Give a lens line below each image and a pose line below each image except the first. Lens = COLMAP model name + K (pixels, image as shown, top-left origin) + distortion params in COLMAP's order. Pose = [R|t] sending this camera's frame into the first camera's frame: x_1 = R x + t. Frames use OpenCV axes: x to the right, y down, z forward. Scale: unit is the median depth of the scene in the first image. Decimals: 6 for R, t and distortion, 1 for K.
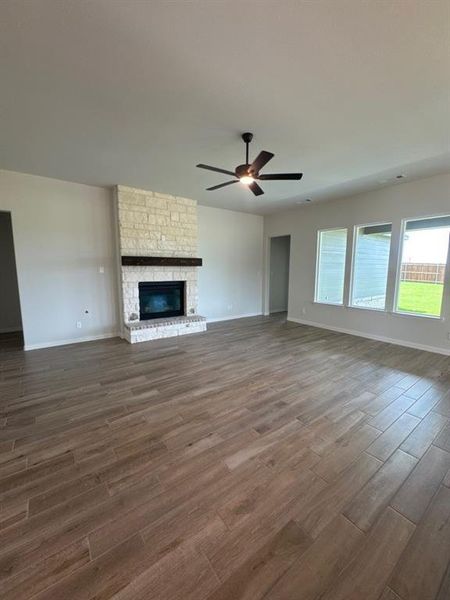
lens RADIAL K [[240.5, 0, 225.0], [0, 240.5, 300.0], [0, 0, 1]] dist [0.001369, 0.000147]
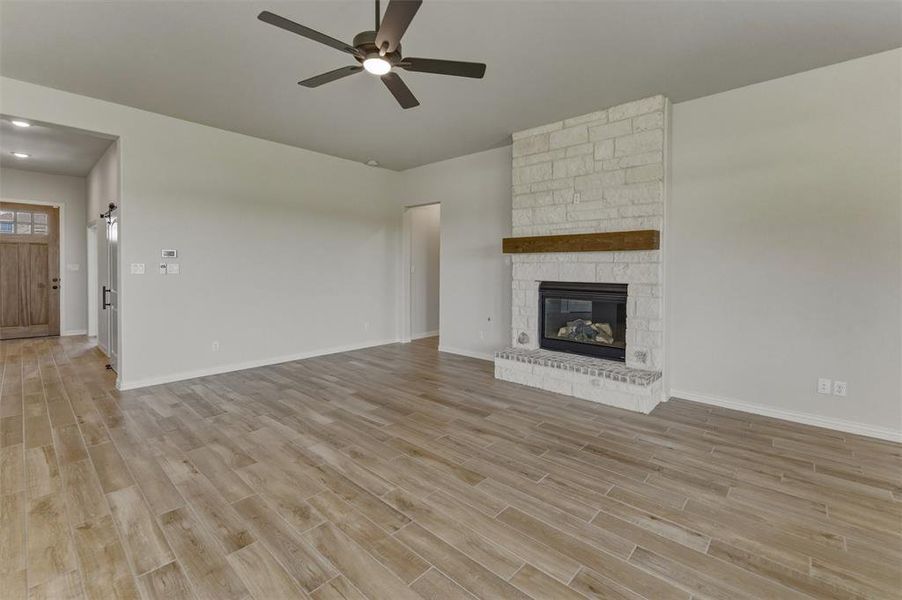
lens RADIAL K [[391.7, 0, 453.0], [0, 391.7, 272.1], [0, 0, 1]] dist [-0.001083, -0.000032]
pose [[0.207242, 0.006955, -0.978265, 0.545525], [-0.132657, 0.990938, -0.021058, -0.050205], [0.969254, 0.134138, 0.206286, 0.623775]]
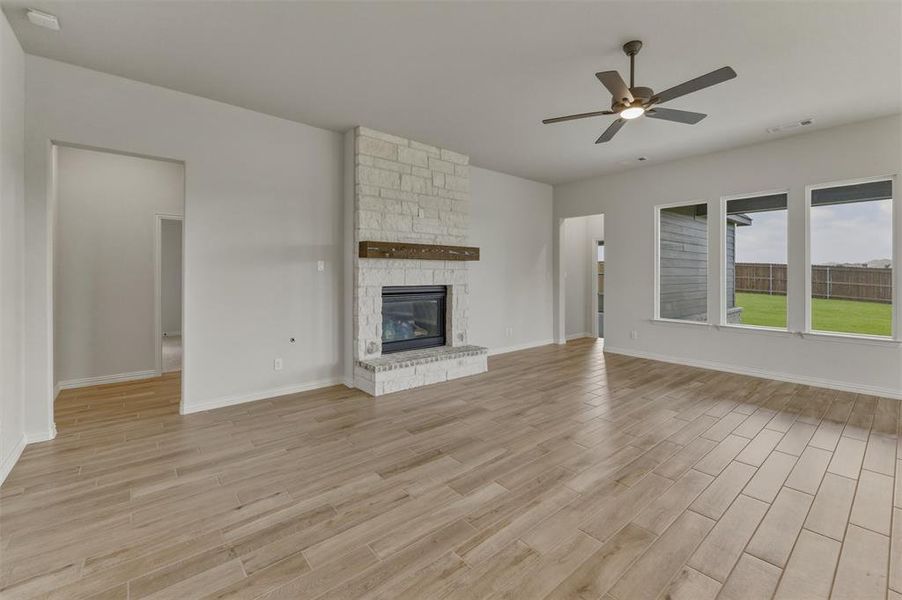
lens RADIAL K [[384.4, 0, 454.7], [0, 384.4, 273.7], [0, 0, 1]] dist [-0.001893, 0.000099]
pose [[0.997279, -0.002491, 0.073676, -0.259843], [0.012184, 0.991254, -0.131408, 0.018749], [-0.072704, 0.131948, 0.988587, 0.071615]]
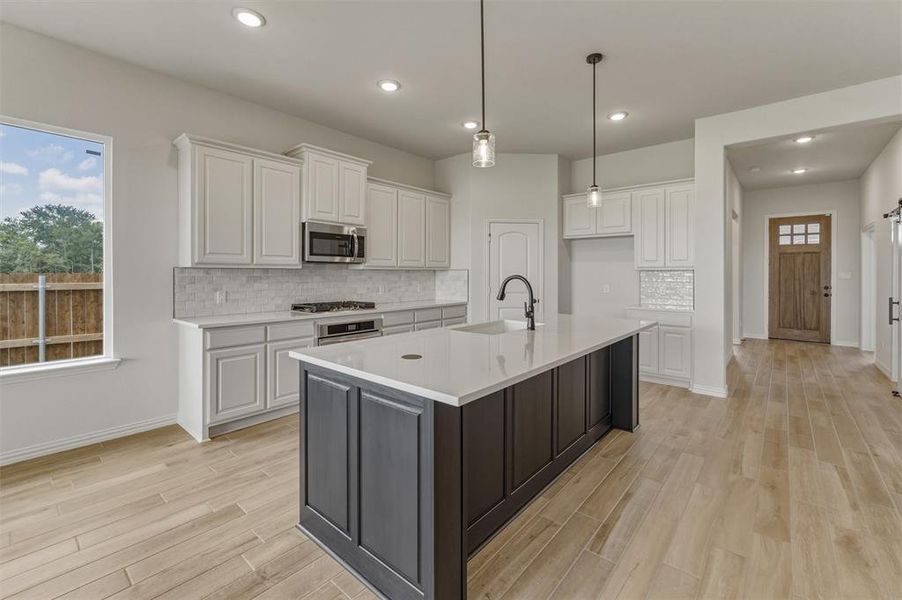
lens RADIAL K [[391.7, 0, 453.0], [0, 391.7, 272.1], [0, 0, 1]] dist [-0.001083, -0.000032]
pose [[-0.971905, -0.005372, -0.235313, 0.504664], [-0.035200, 0.991814, 0.122741, -0.042045], [0.232727, 0.127576, -0.964138, 0.556547]]
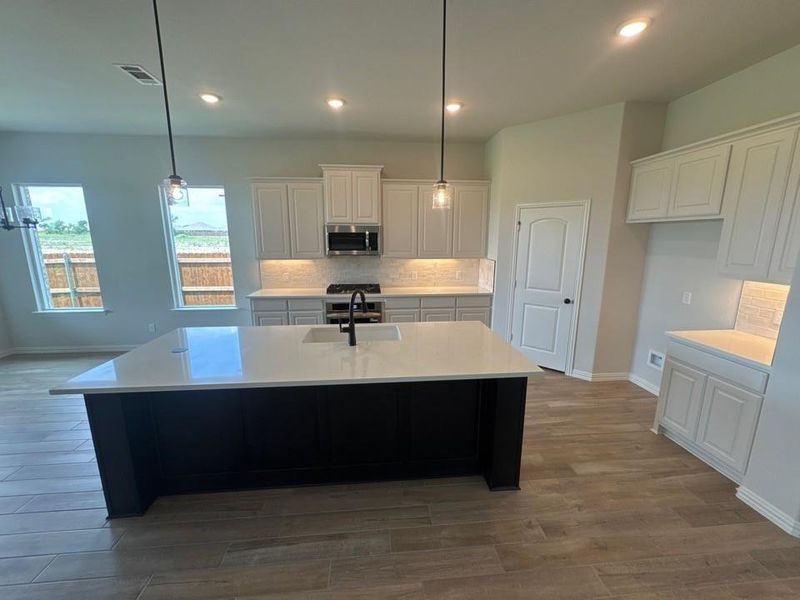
lens RADIAL K [[322.8, 0, 400.2], [0, 322.8, 298.2], [0, 0, 1]] dist [-0.000494, -0.000013]
pose [[-0.856778, -0.099817, 0.505933, -0.041969], [0.064382, 0.952708, 0.296990, -0.095122], [-0.511651, 0.287027, -0.809833, 0.370467]]
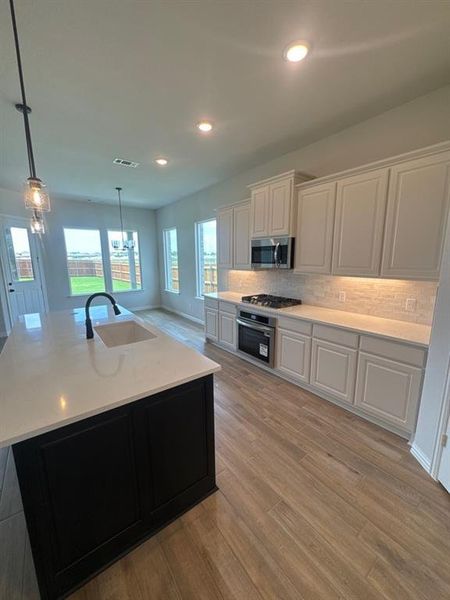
lens RADIAL K [[242.1, 0, 222.9], [0, 242.1, 300.9], [0, 0, 1]] dist [-0.000494, -0.000013]
pose [[-0.010751, -0.180023, 0.983604, -0.158947], [0.138746, 0.973877, 0.179759, 0.000767], [-0.990270, 0.138404, 0.014507, -0.208100]]
